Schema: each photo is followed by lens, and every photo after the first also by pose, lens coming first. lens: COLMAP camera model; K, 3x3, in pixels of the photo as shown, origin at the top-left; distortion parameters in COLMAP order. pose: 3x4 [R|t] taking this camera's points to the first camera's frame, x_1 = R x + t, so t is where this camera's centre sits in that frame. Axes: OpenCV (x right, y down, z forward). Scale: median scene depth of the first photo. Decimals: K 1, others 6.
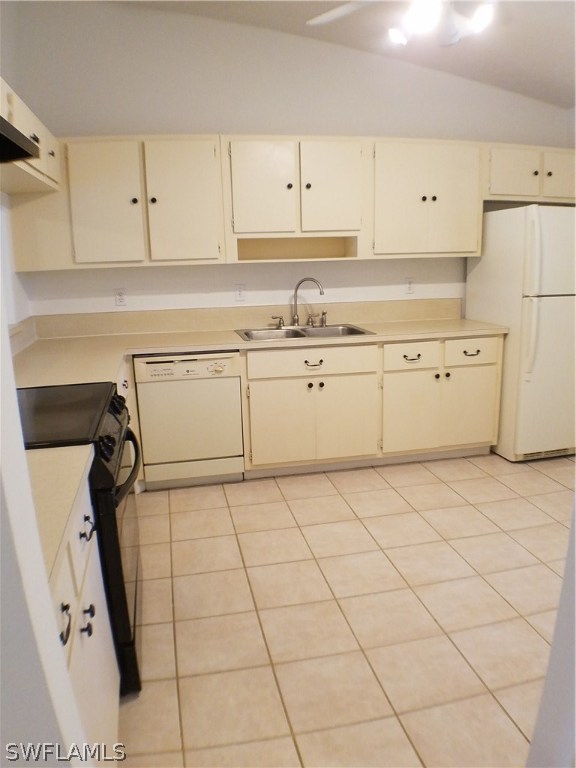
lens RADIAL K [[577.6, 0, 287.4], [0, 577.6, 369.6], [0, 0, 1]] dist [-0.064058, -0.083906]
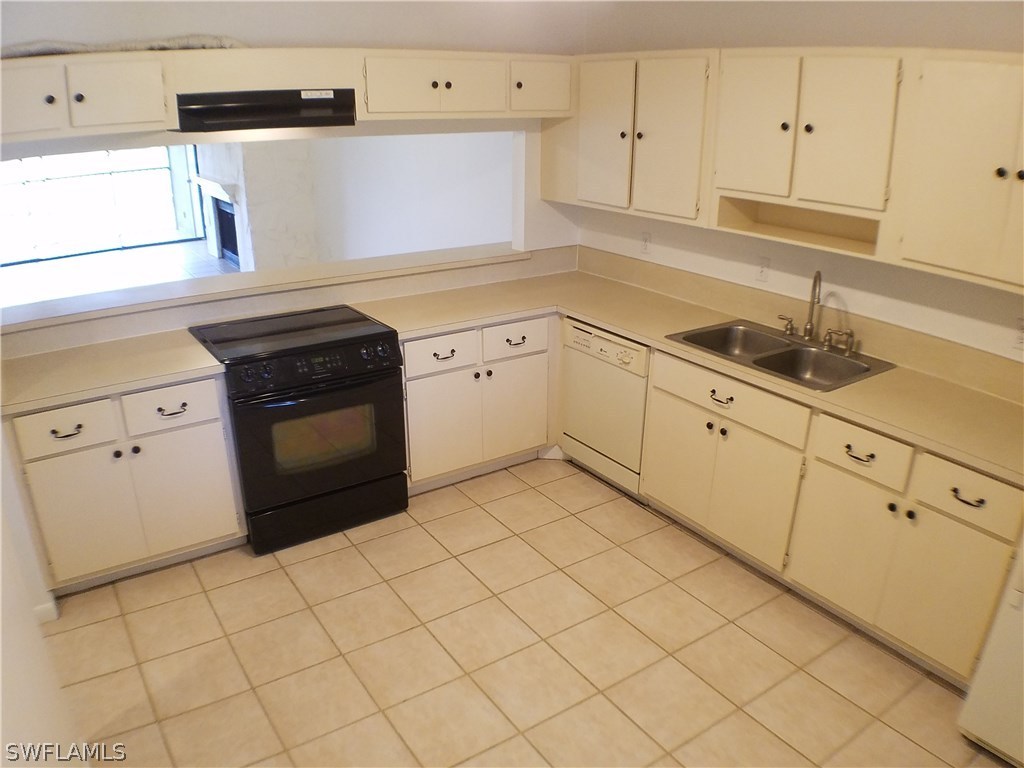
lens RADIAL K [[779.3, 0, 508.6], [0, 779.3, 386.2], [0, 0, 1]] dist [-0.069963, -0.091628]
pose [[0.363986, 0.350403, -0.862978, 0.734963], [-0.199438, 0.934366, 0.295270, -0.242373], [0.909801, 0.064636, 0.409980, 0.397794]]
